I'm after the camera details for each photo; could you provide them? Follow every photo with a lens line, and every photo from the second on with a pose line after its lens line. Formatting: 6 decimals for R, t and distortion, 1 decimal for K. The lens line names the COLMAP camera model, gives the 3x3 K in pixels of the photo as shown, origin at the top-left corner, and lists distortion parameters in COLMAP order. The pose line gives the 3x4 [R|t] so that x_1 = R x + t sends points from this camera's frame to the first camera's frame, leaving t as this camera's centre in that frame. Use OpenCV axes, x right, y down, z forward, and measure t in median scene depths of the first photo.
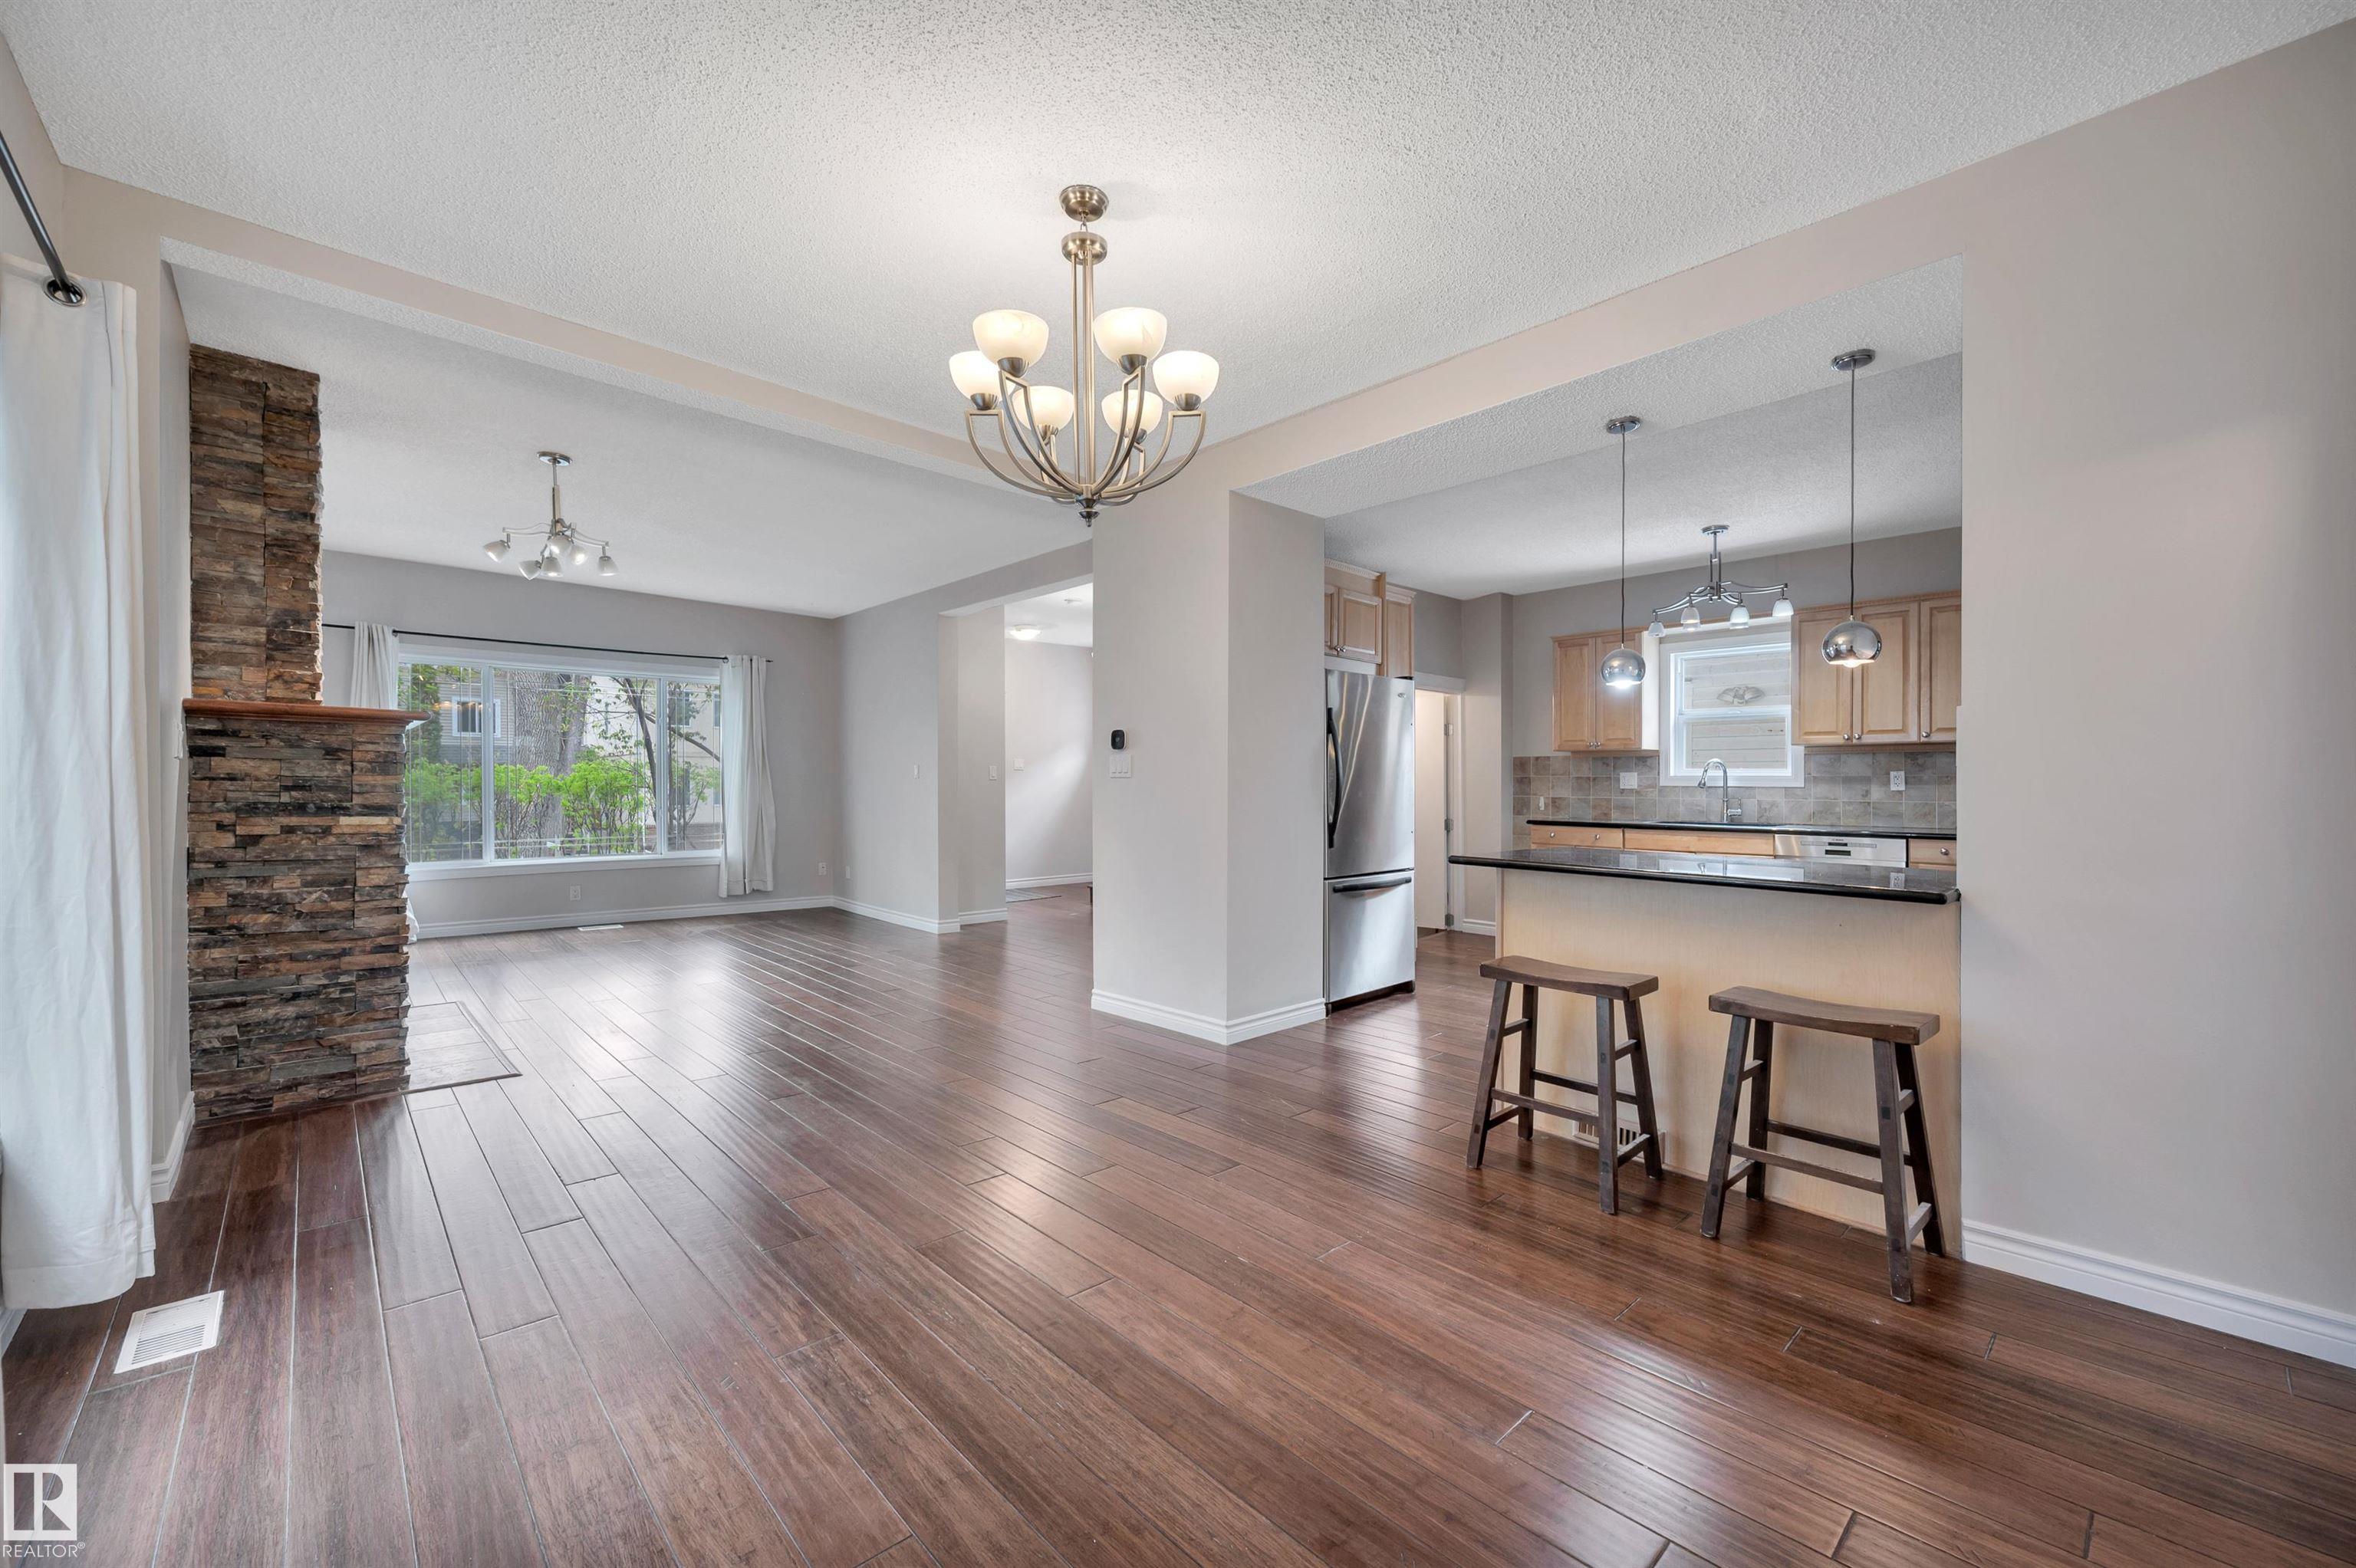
lens RADIAL K [[946.6, 0, 1216.7], [0, 946.6, 783.2], [0, 0, 1]] dist [-0.004254, -0.000832]
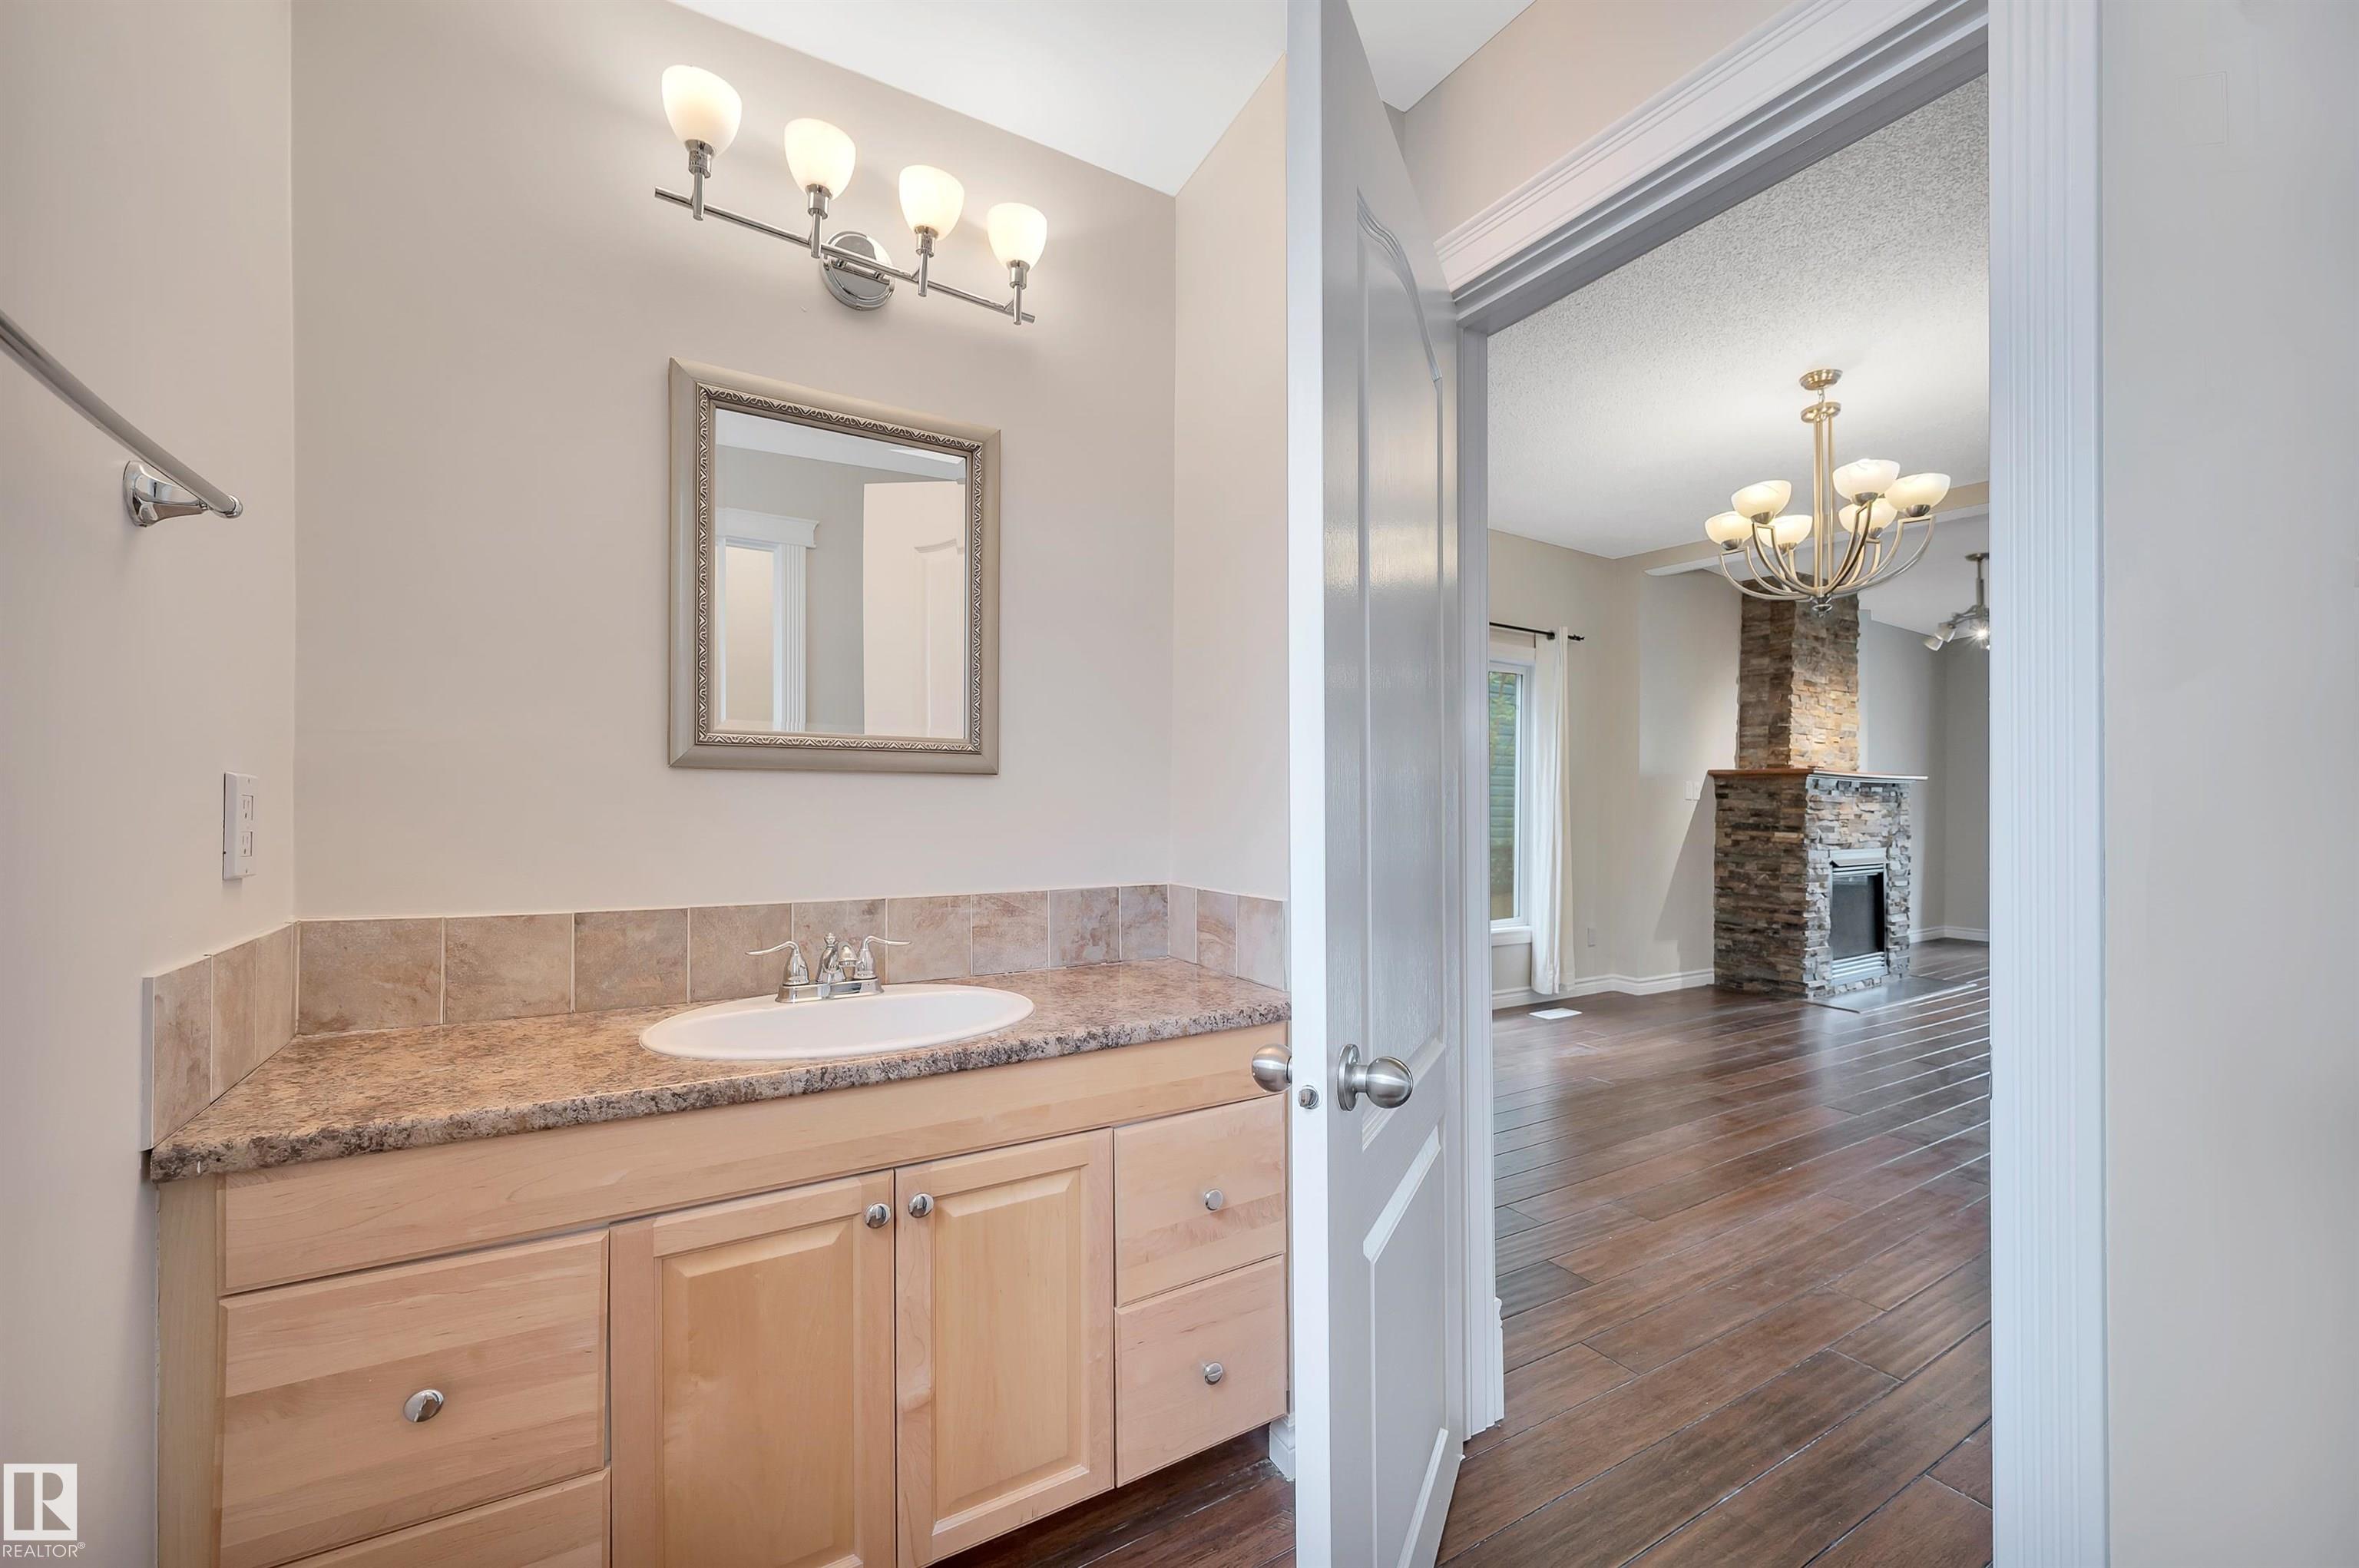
lens RADIAL K [[952.3, 0, 1190.8], [0, 952.3, 812.5], [0, 0, 1]] dist [-0.000856, -0.000160]
pose [[-0.198249, -0.000496, -0.980152, 1.009108], [-0.016505, 0.999860, 0.002832, 0.012438], [0.980013, 0.016739, -0.198230, 0.297063]]
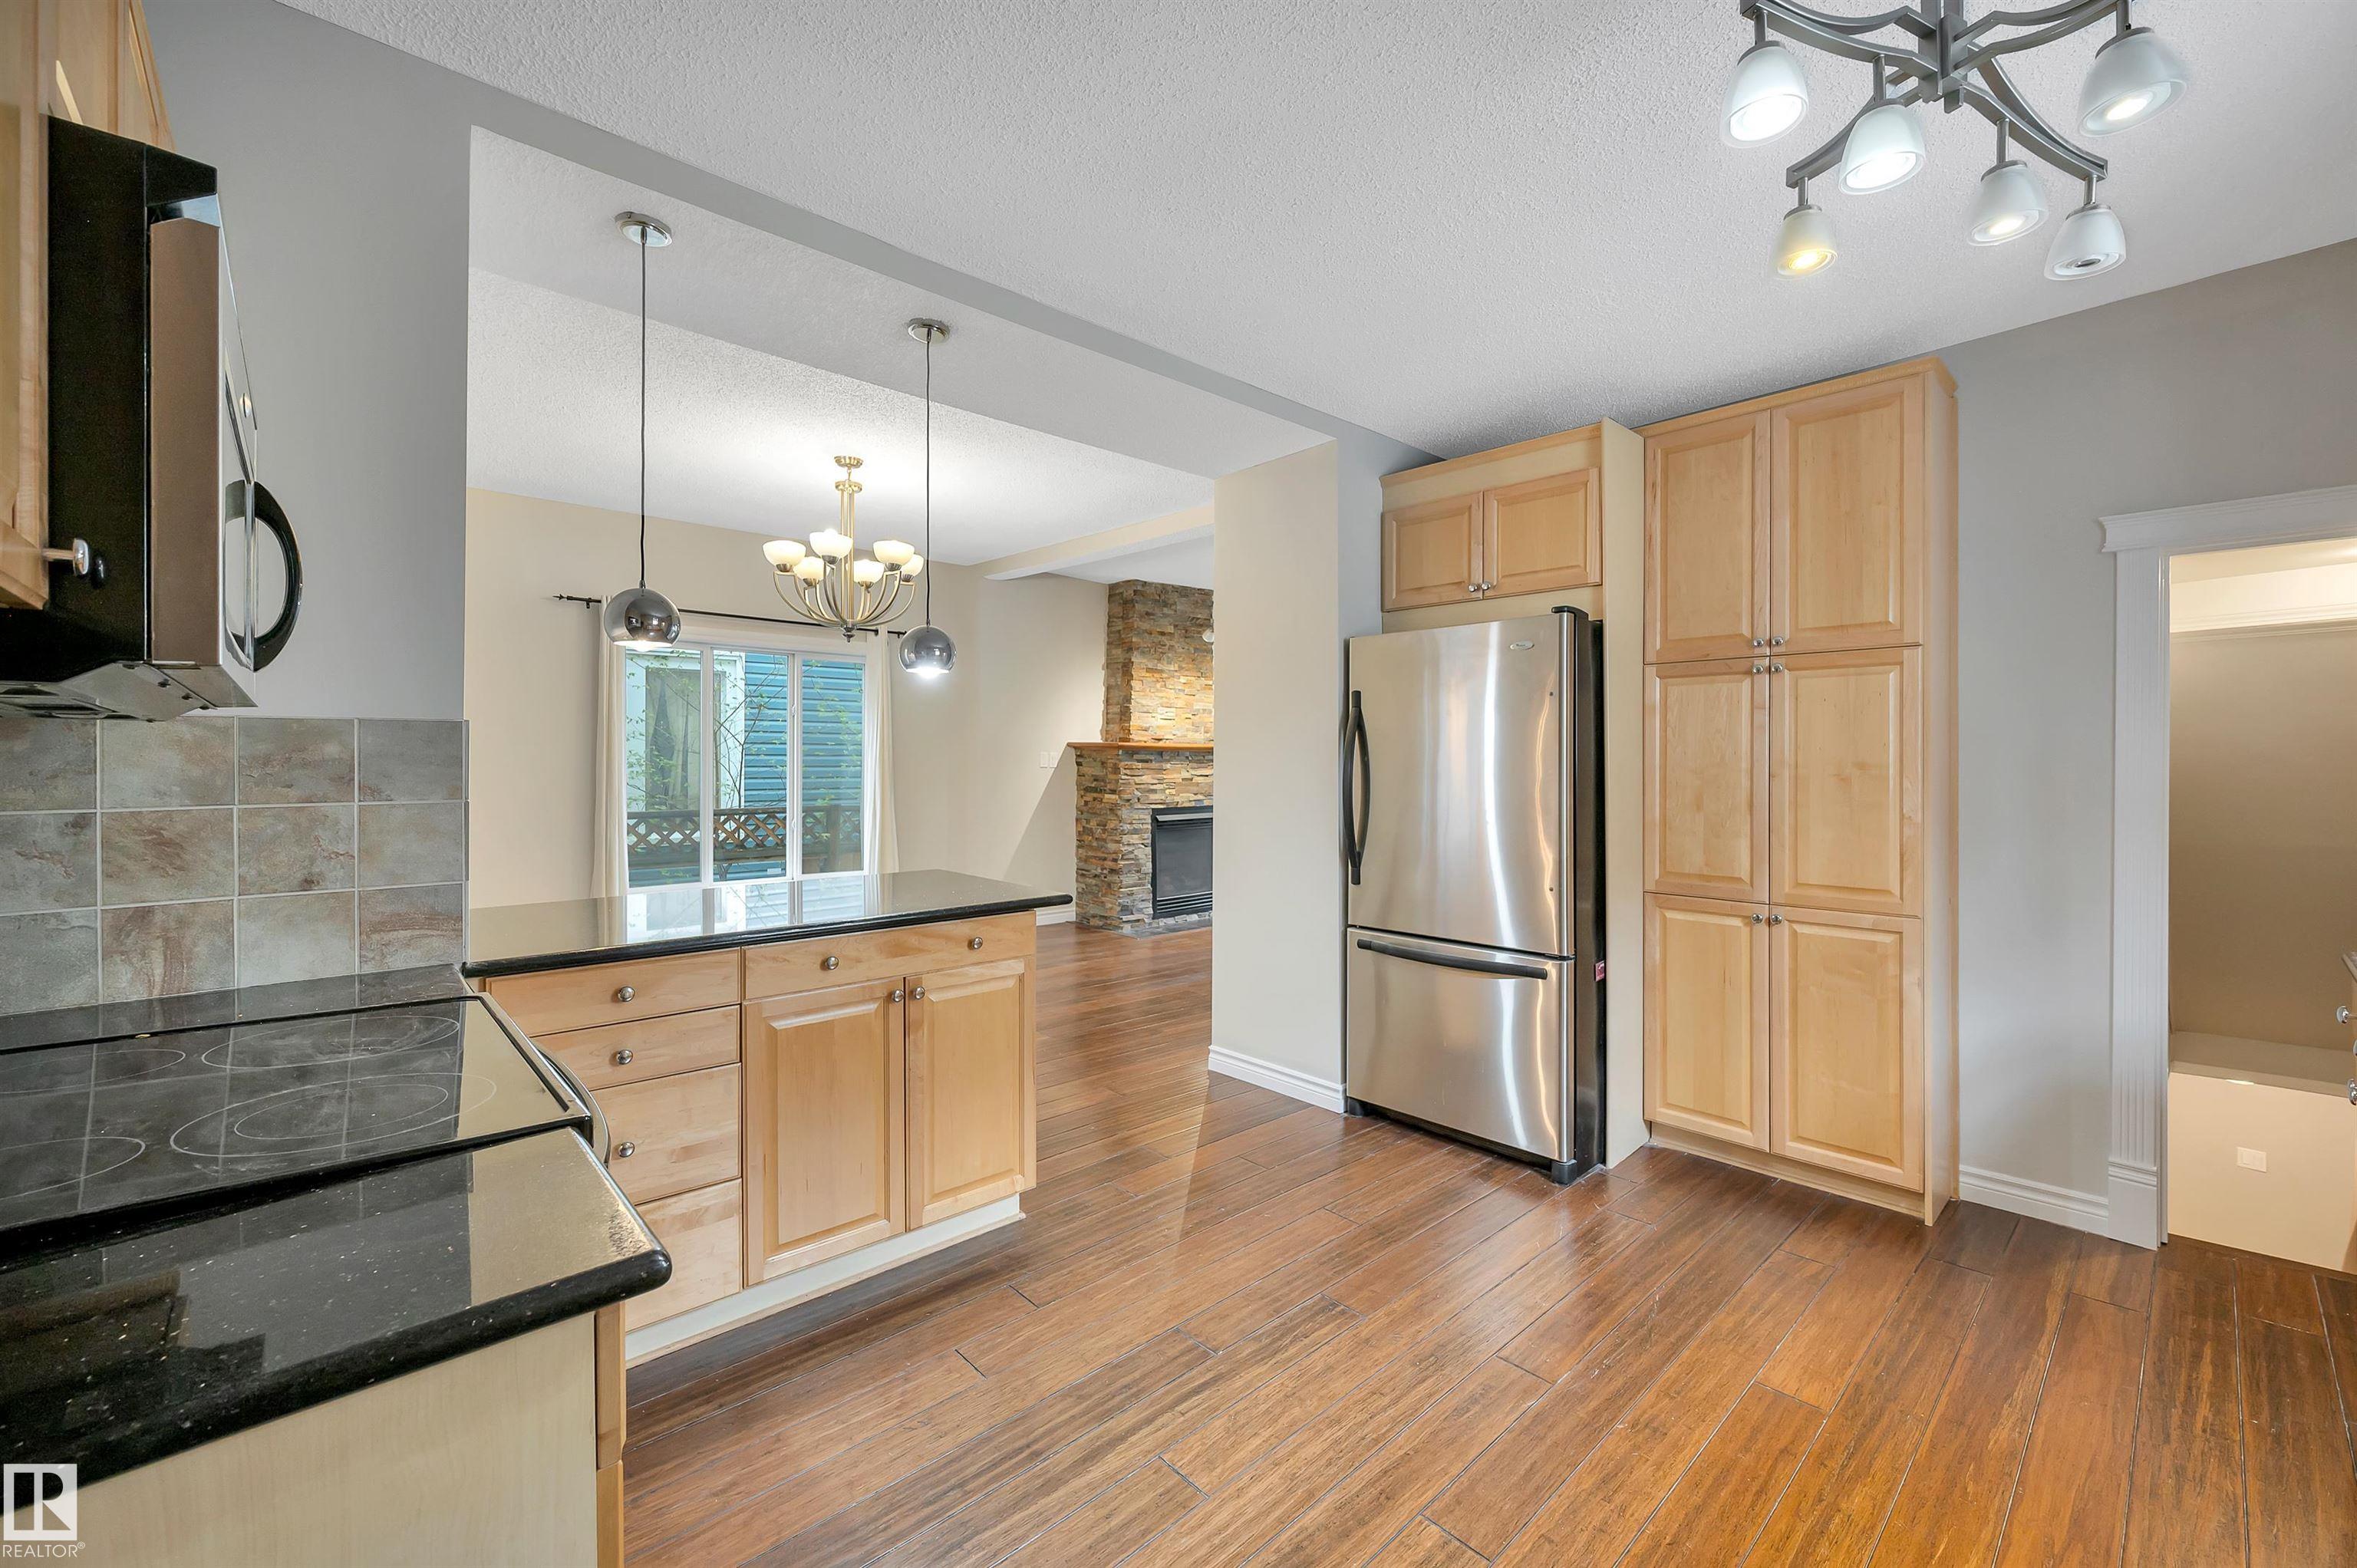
lens RADIAL K [[958.8, 0, 1186.5], [0, 958.8, 757.6], [0, 0, 1]] dist [0.000041, 0.000036]
pose [[-0.019984, -0.003156, -0.999795, 1.221301], [-0.010678, 0.999939, -0.002943, -0.042292], [0.999743, 0.010617, -0.020016, 1.237196]]
